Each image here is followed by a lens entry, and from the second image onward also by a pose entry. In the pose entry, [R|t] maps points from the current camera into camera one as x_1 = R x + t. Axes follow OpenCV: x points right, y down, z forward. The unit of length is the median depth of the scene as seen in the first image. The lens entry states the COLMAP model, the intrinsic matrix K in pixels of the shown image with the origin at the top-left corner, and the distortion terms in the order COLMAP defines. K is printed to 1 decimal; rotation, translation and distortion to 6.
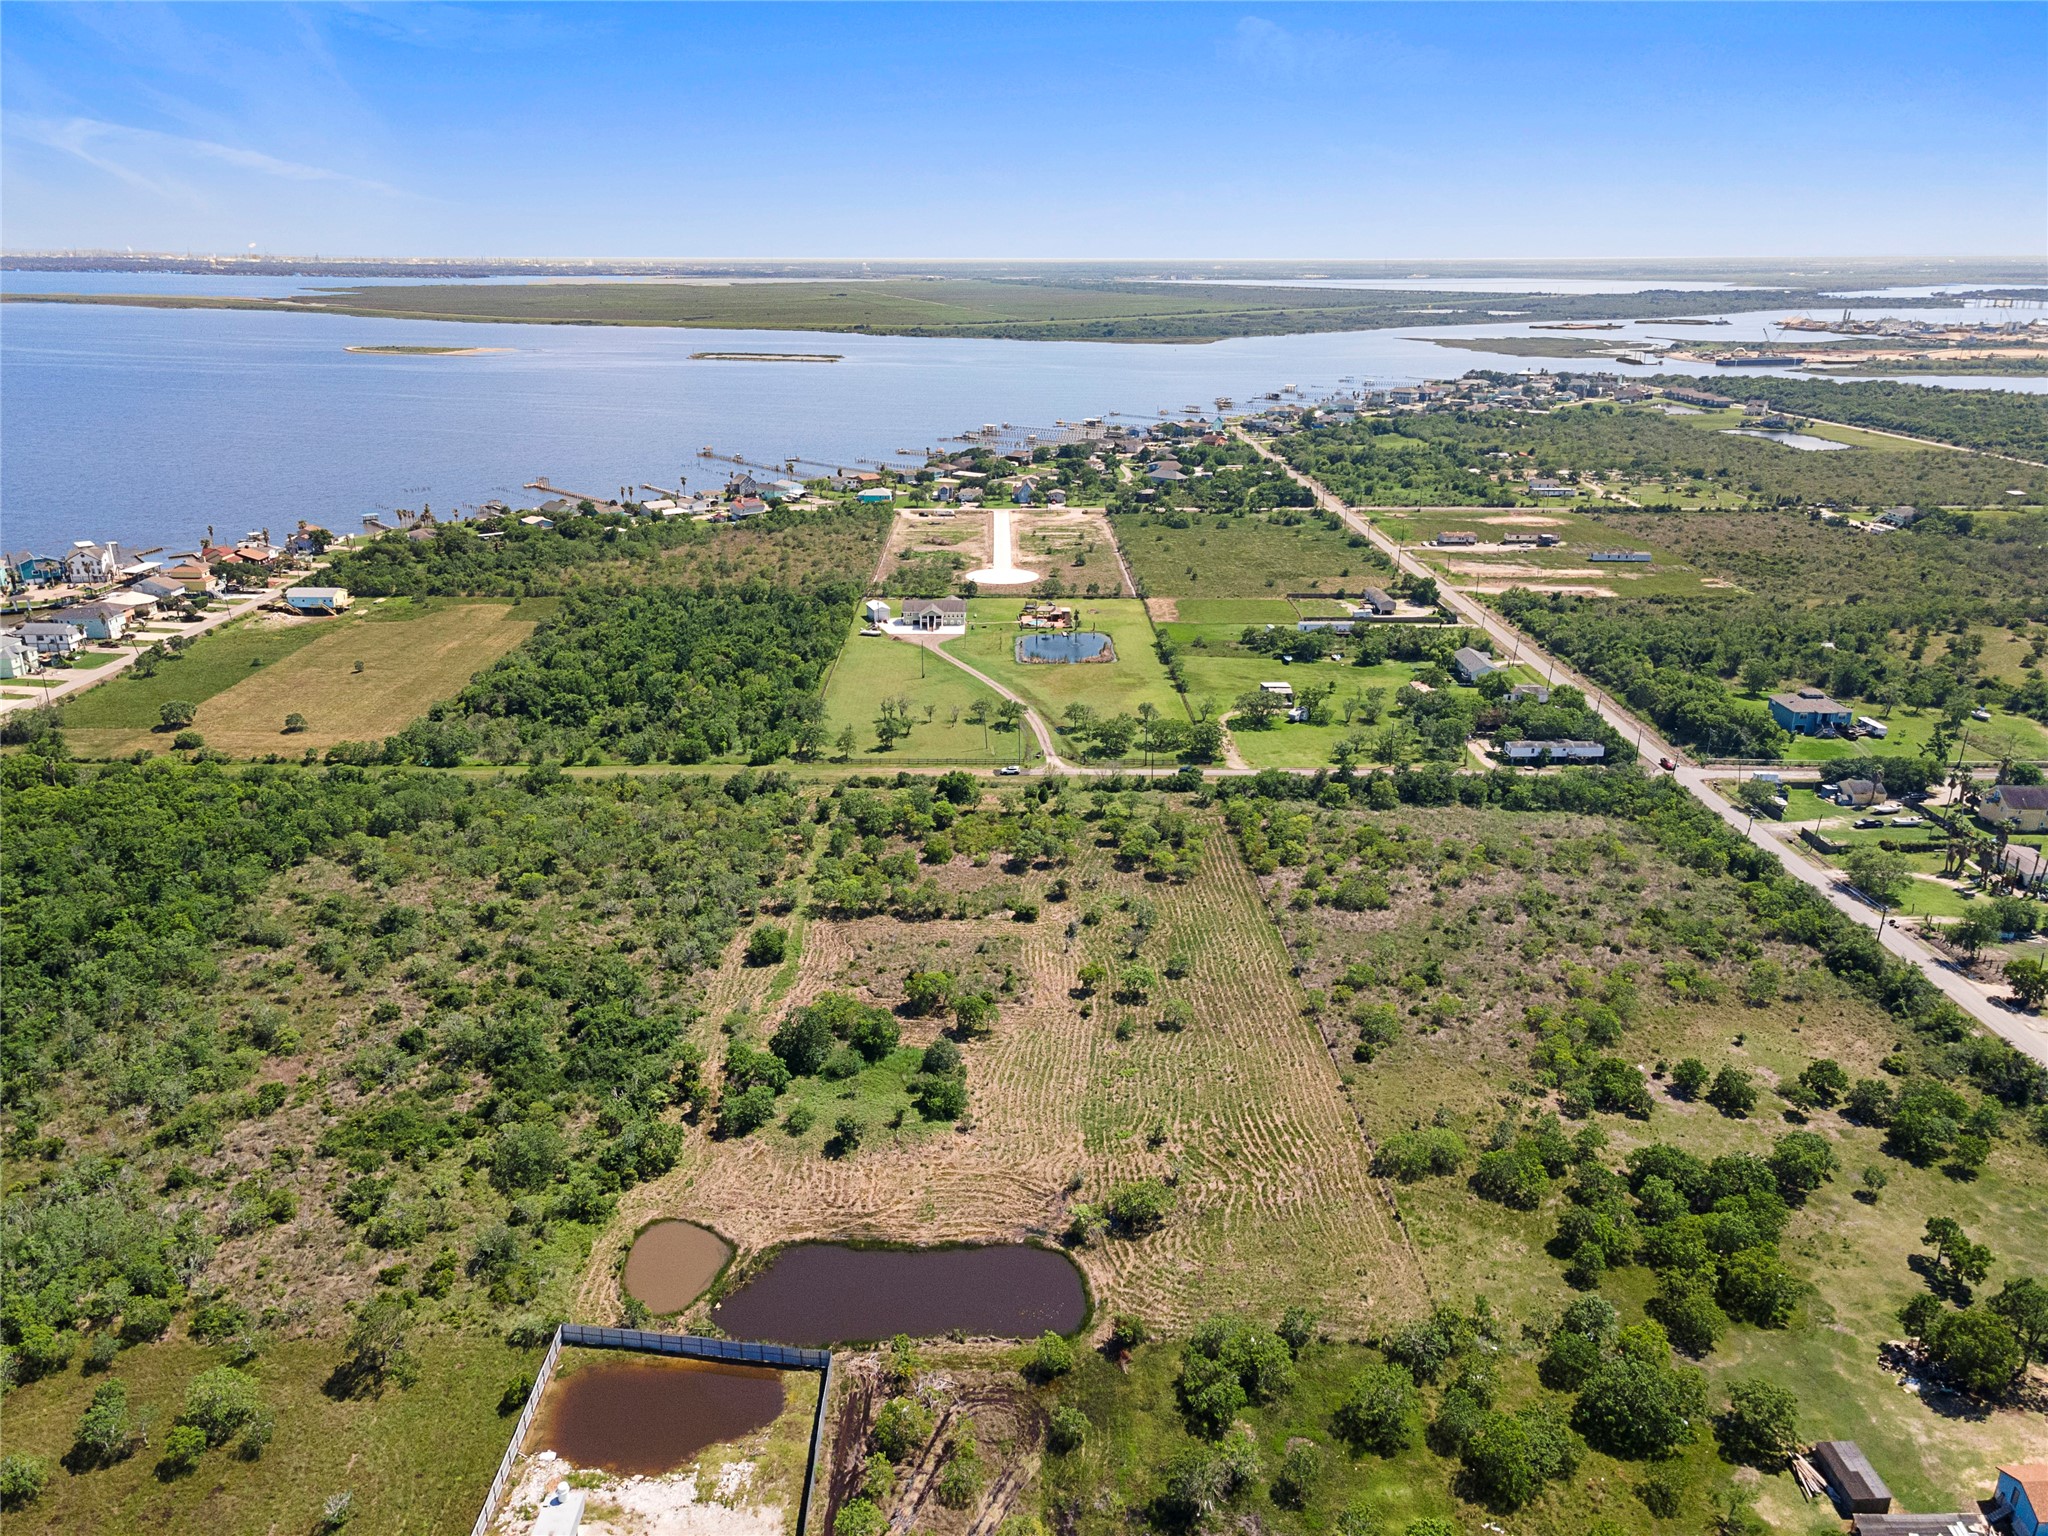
lens RADIAL K [[1481.6, 0, 993.5], [0, 1481.6, 769.6], [0, 0, 1]] dist [0.039918, -0.004542]
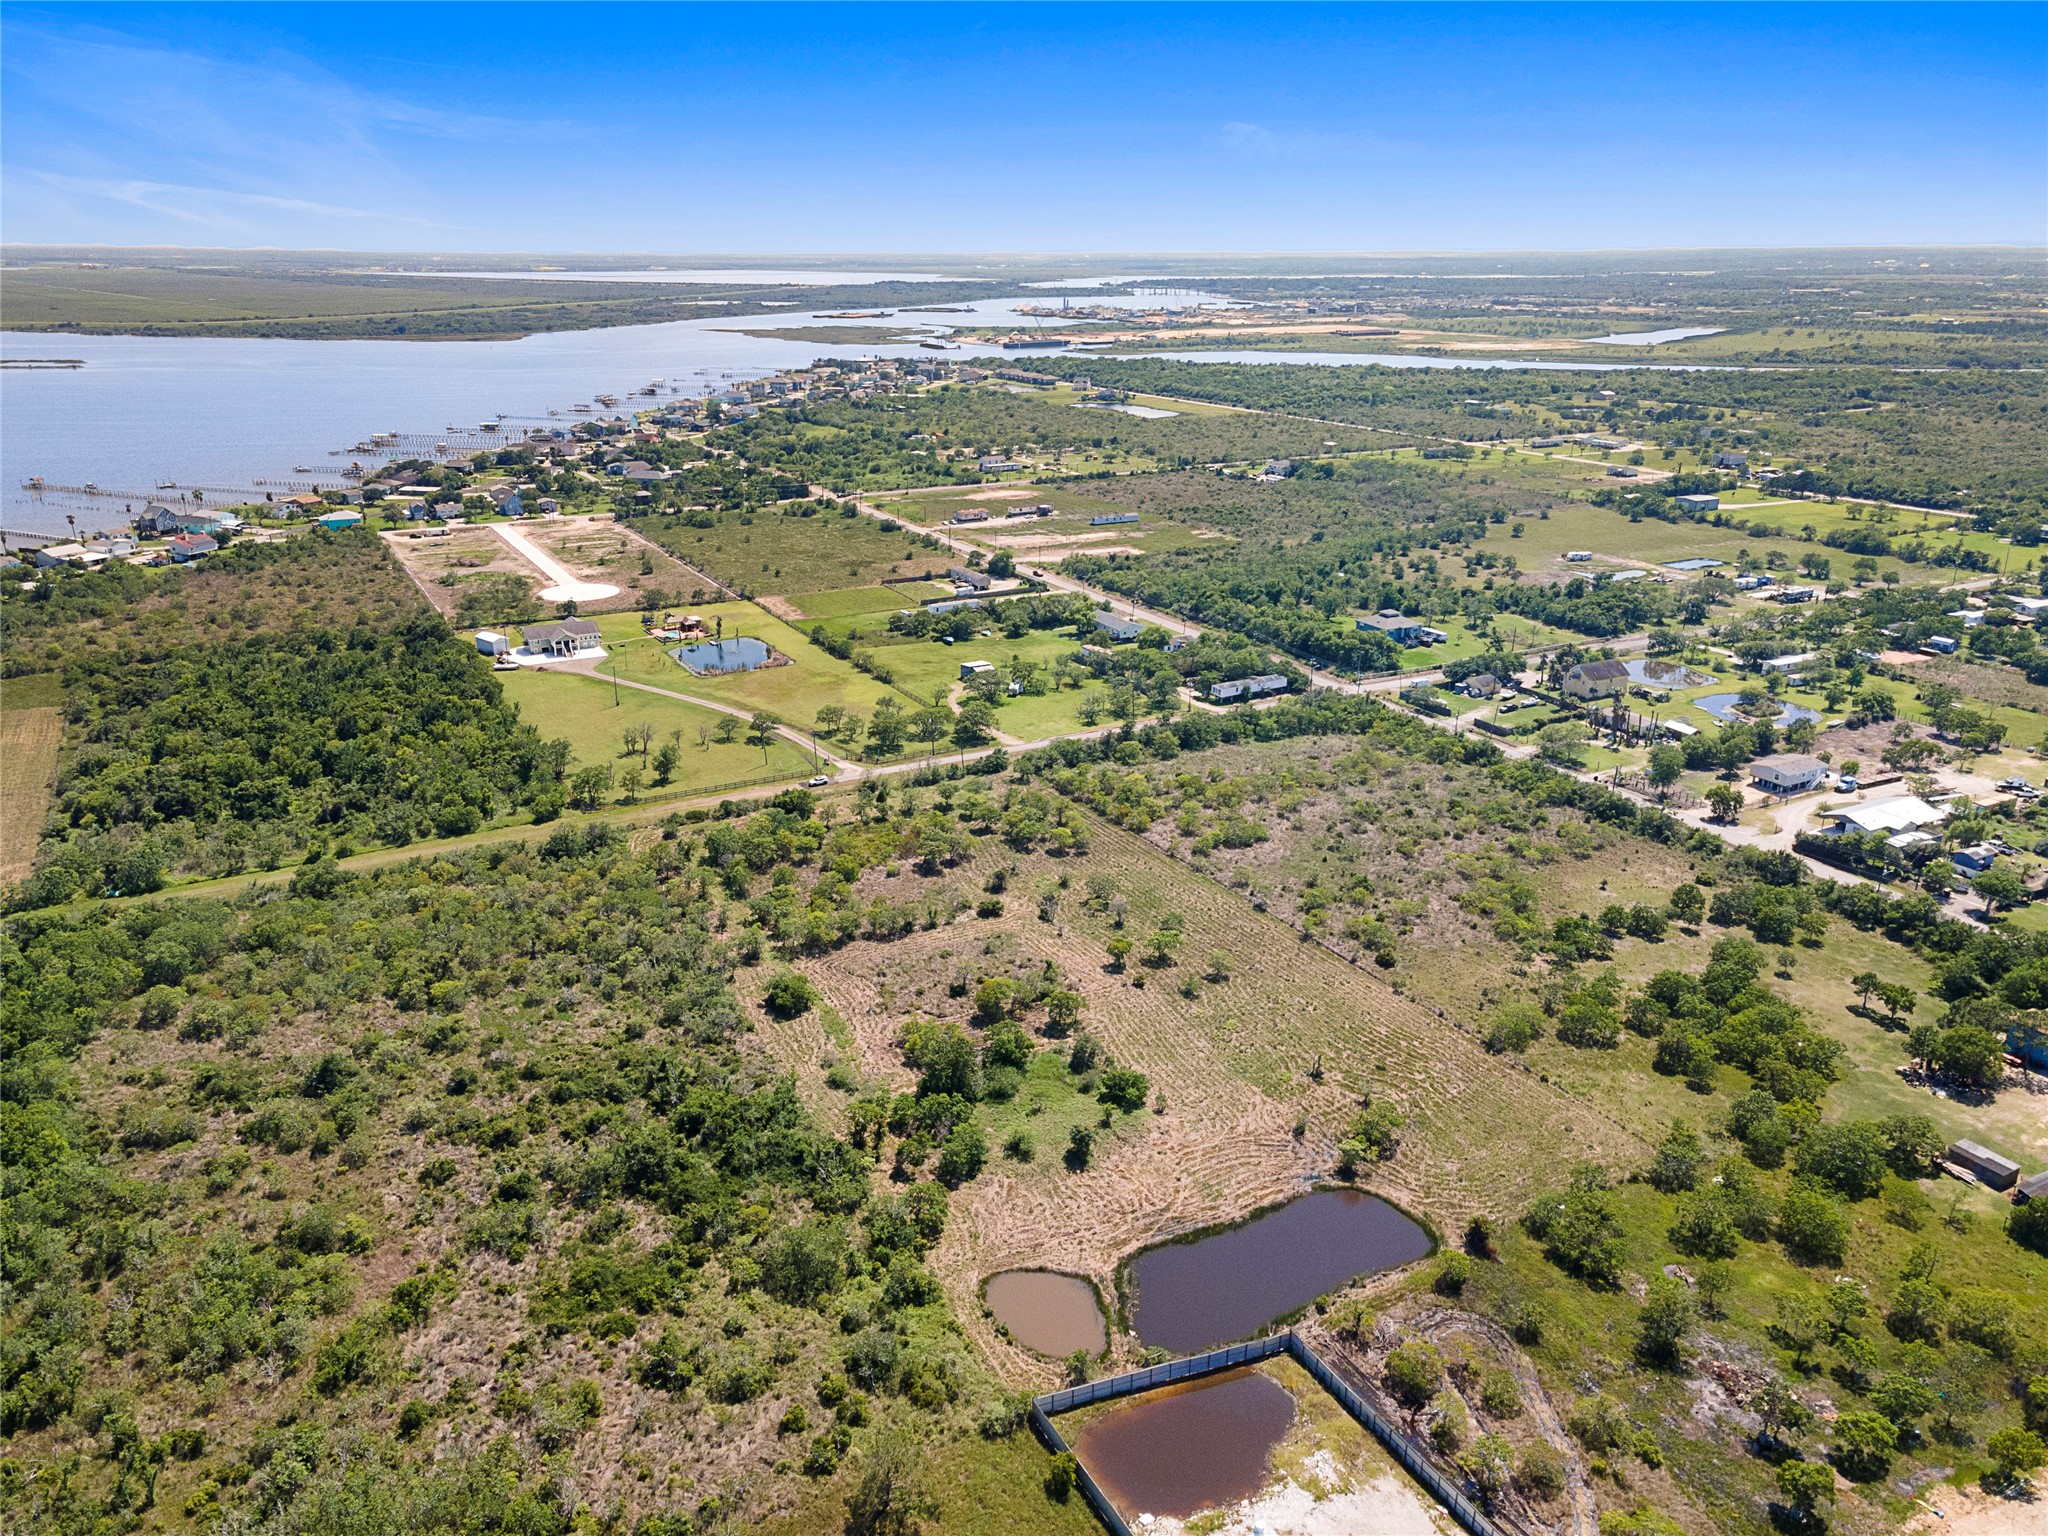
lens RADIAL K [[1481.6, 0, 993.5], [0, 1481.6, 769.6], [0, 0, 1]] dist [0.039918, -0.004542]
pose [[0.883099, -0.159462, 0.441257, -0.324504], [0.157244, 0.986672, 0.041868, -0.030440], [-0.442052, 0.032411, 0.896404, 0.077494]]
